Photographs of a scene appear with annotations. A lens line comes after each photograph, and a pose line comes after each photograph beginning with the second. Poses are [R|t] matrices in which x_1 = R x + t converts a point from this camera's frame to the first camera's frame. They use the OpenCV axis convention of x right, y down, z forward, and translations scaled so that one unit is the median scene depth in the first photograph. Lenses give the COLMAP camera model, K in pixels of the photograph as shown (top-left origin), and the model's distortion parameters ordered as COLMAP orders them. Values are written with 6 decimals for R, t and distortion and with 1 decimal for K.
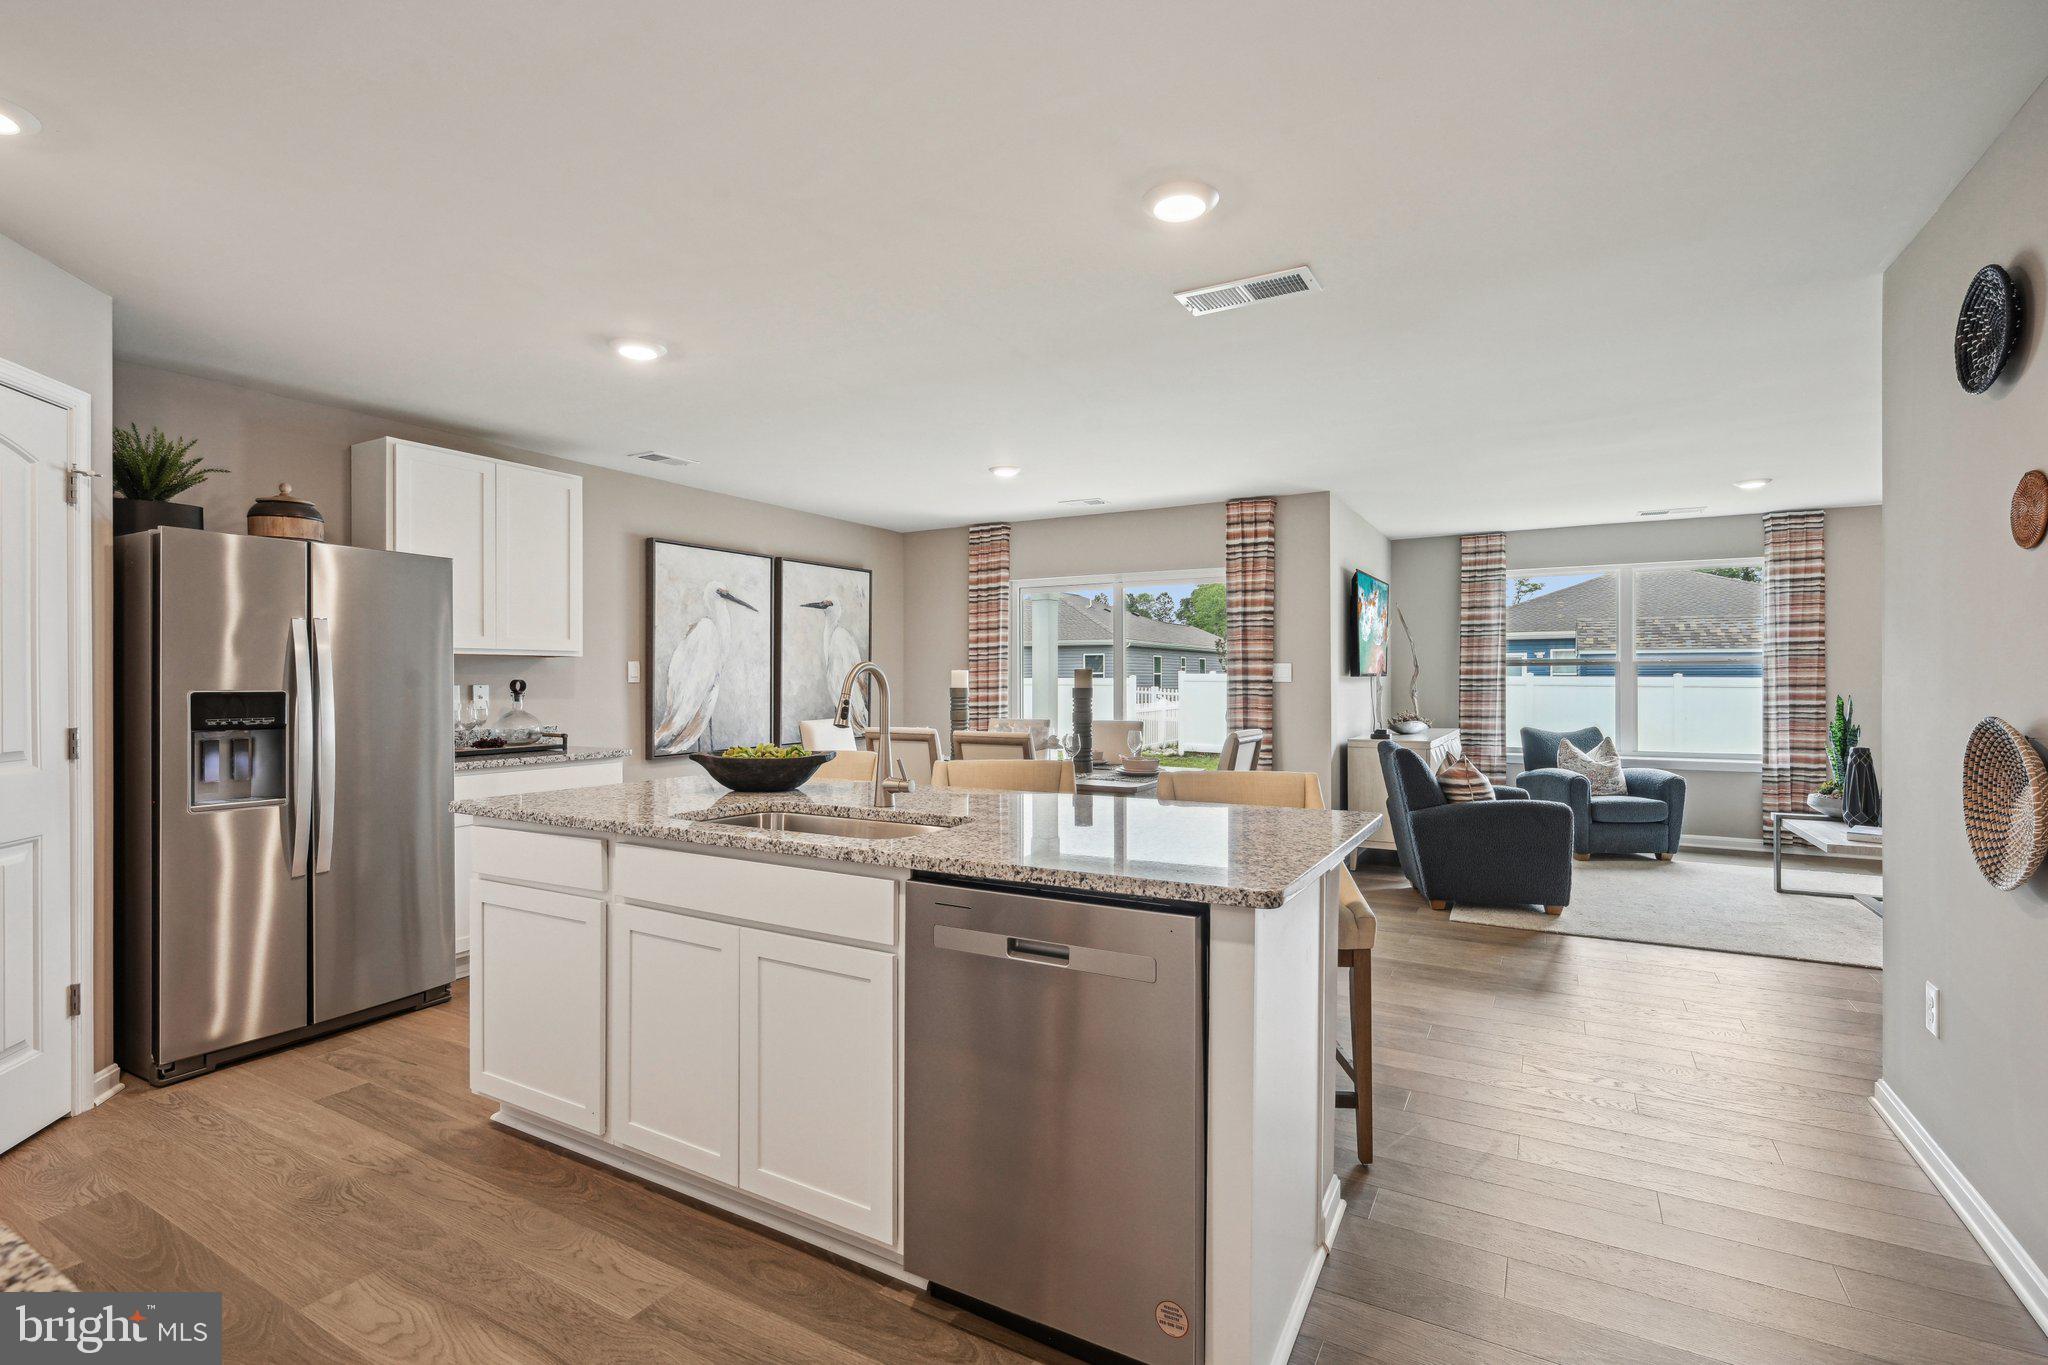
lens RADIAL K [[937.2, 0, 1048.0], [0, 937.2, 687.6], [0, 0, 1]] dist [-0.003769, 0.001451]
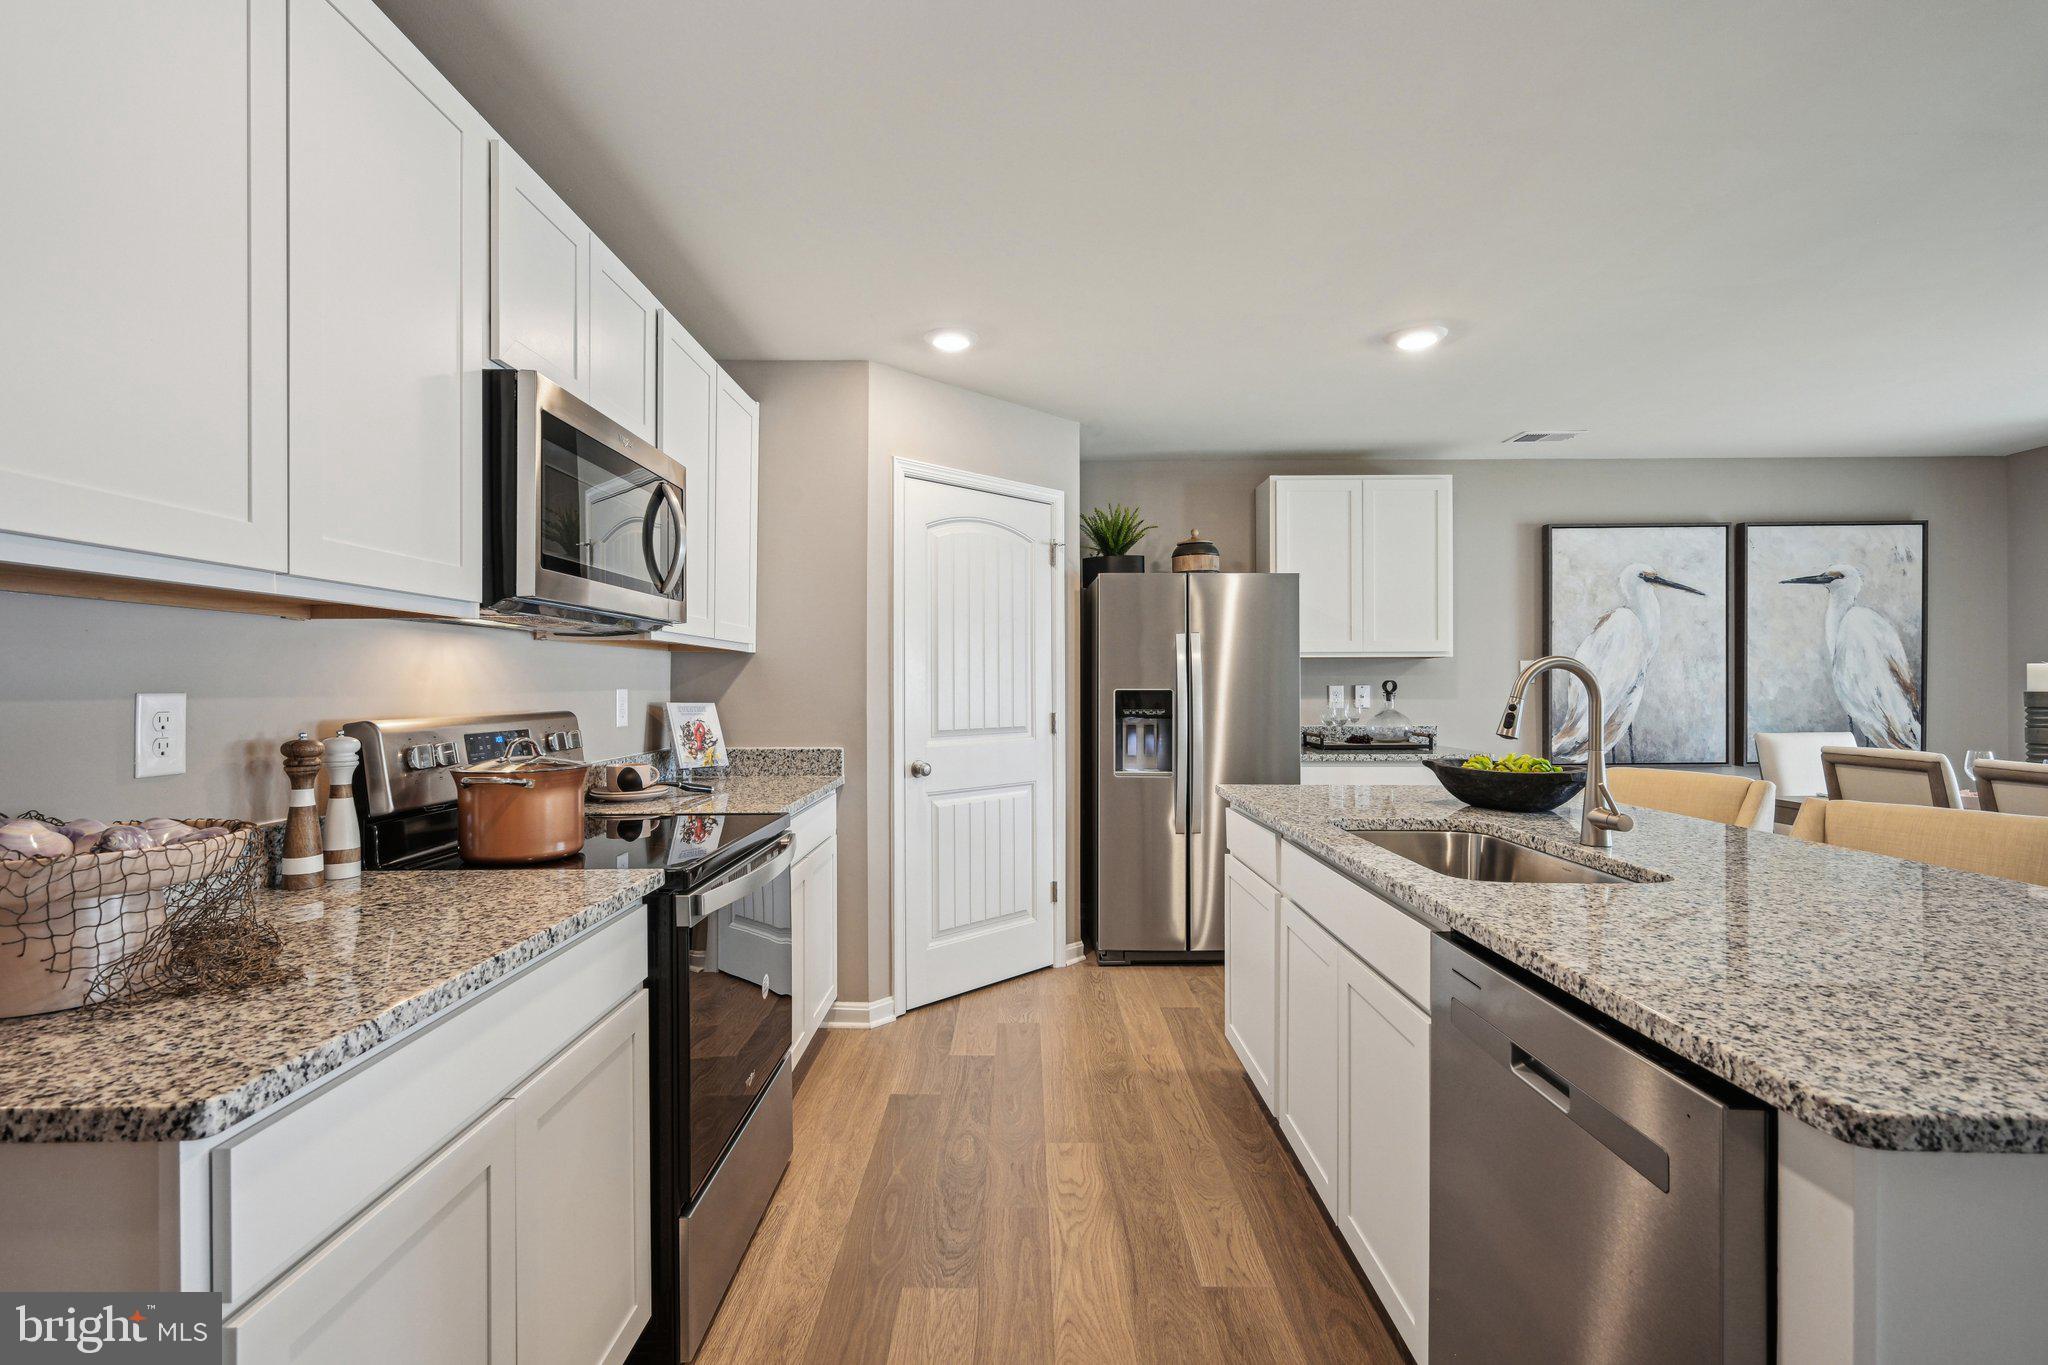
lens RADIAL K [[937.2, 0, 1013.9], [0, 937.2, 684.9], [0, 0, 1]] dist [-0.003769, 0.001451]
pose [[0.465647, 0.001701, -0.884969, 0.128039], [-0.005725, 0.999983, -0.001091, 0.000008], [0.884952, 0.005574, 0.465649, 0.105765]]
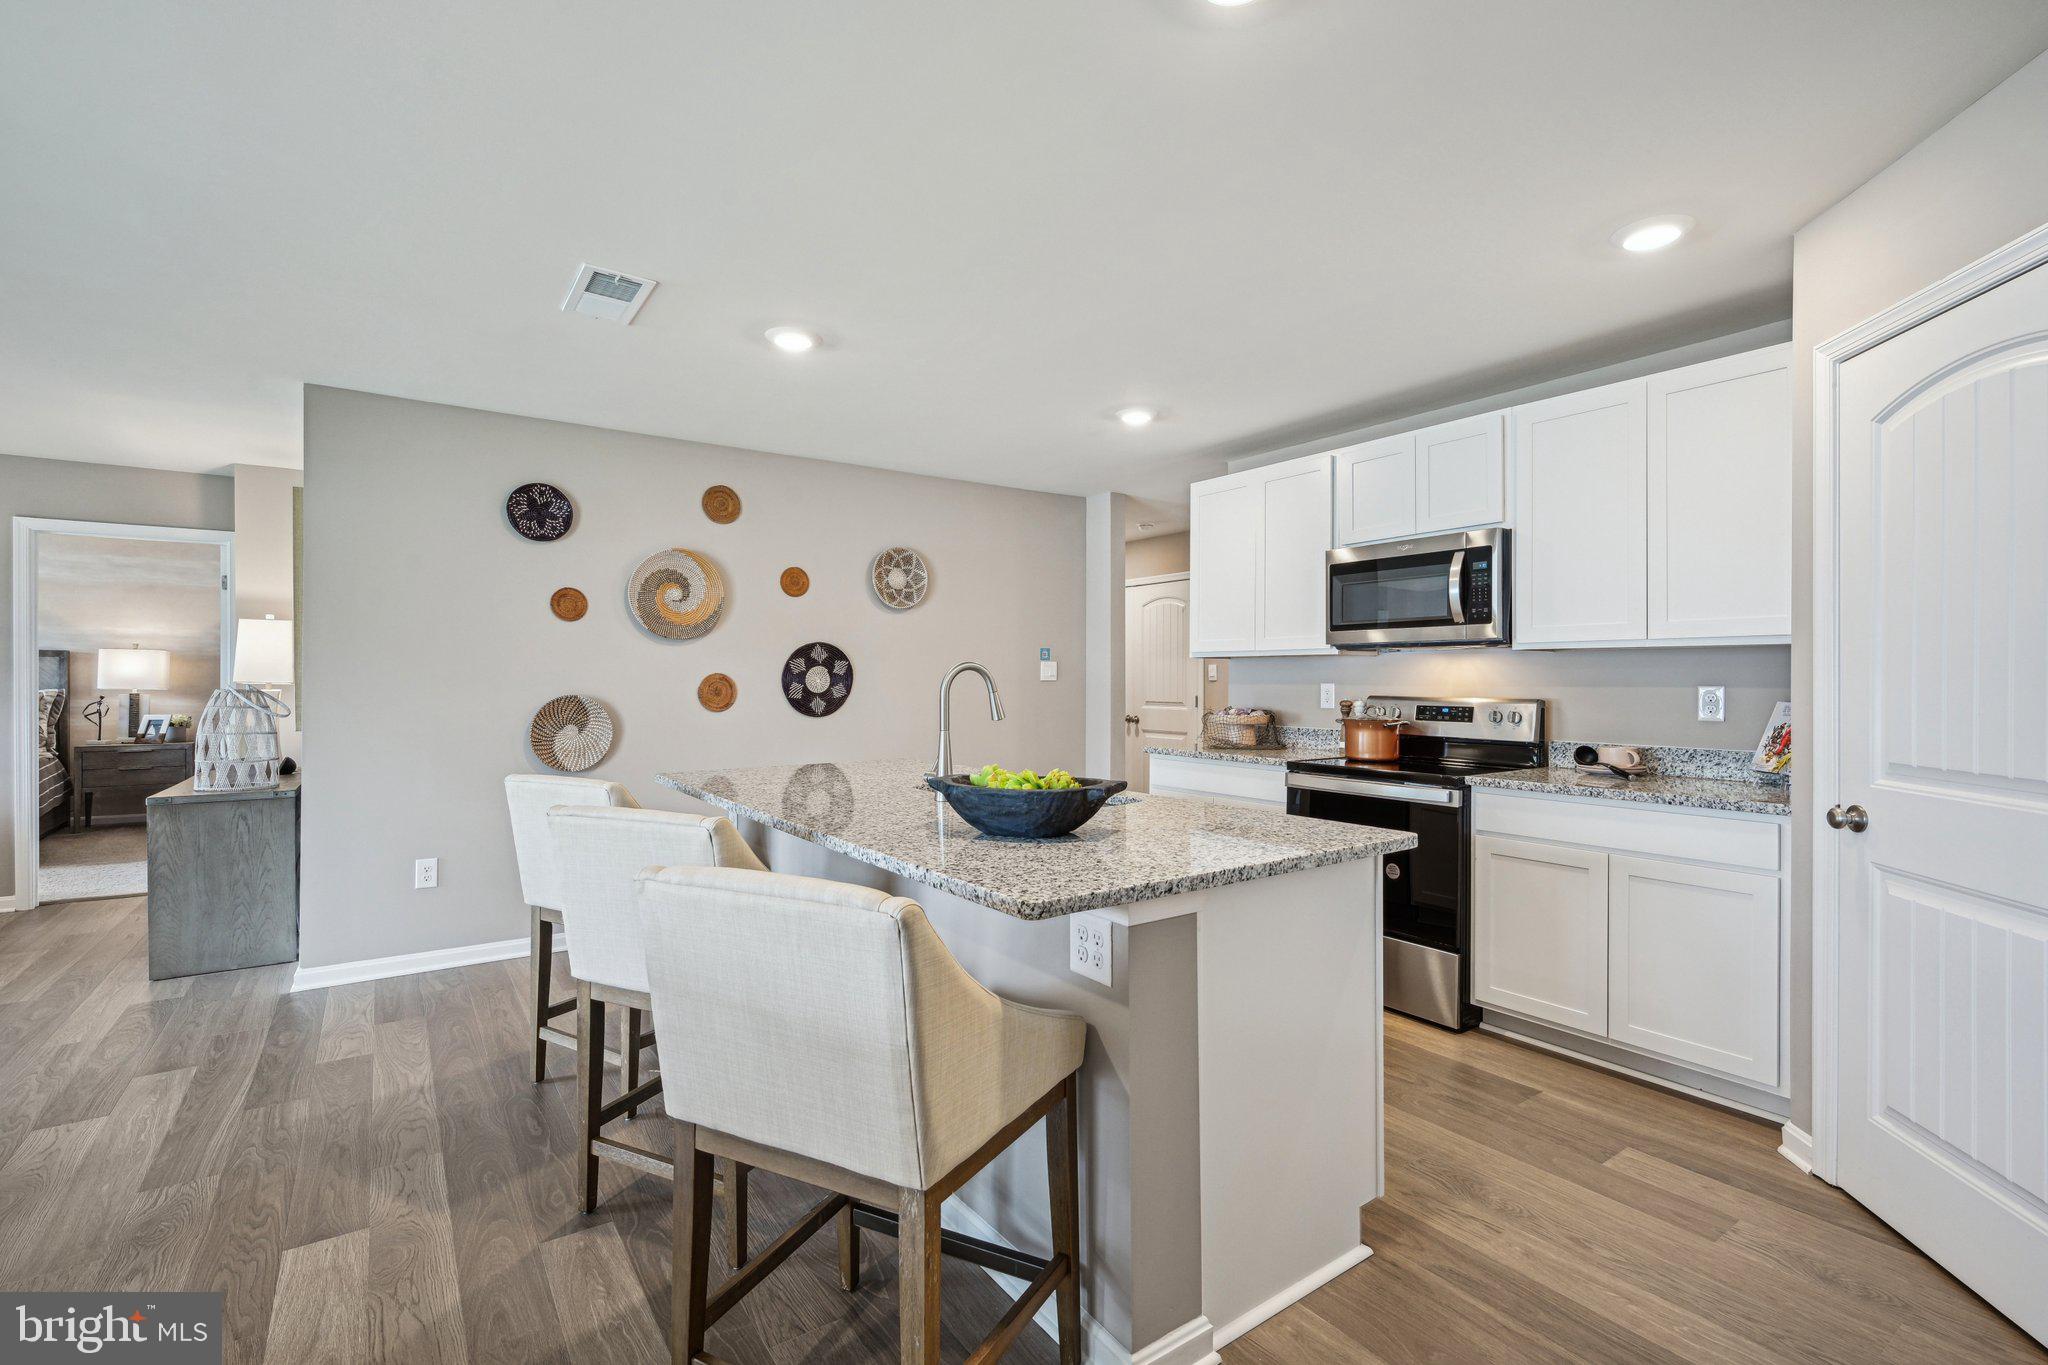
lens RADIAL K [[937.2, 0, 1014.2], [0, 937.2, 686.6], [0, 0, 1]] dist [-0.003769, 0.001451]
pose [[-0.890540, -0.002653, 0.454898, -0.300586], [0.004681, 0.999877, 0.014996, -0.006517], [-0.454881, 0.015484, -0.890418, 0.816179]]
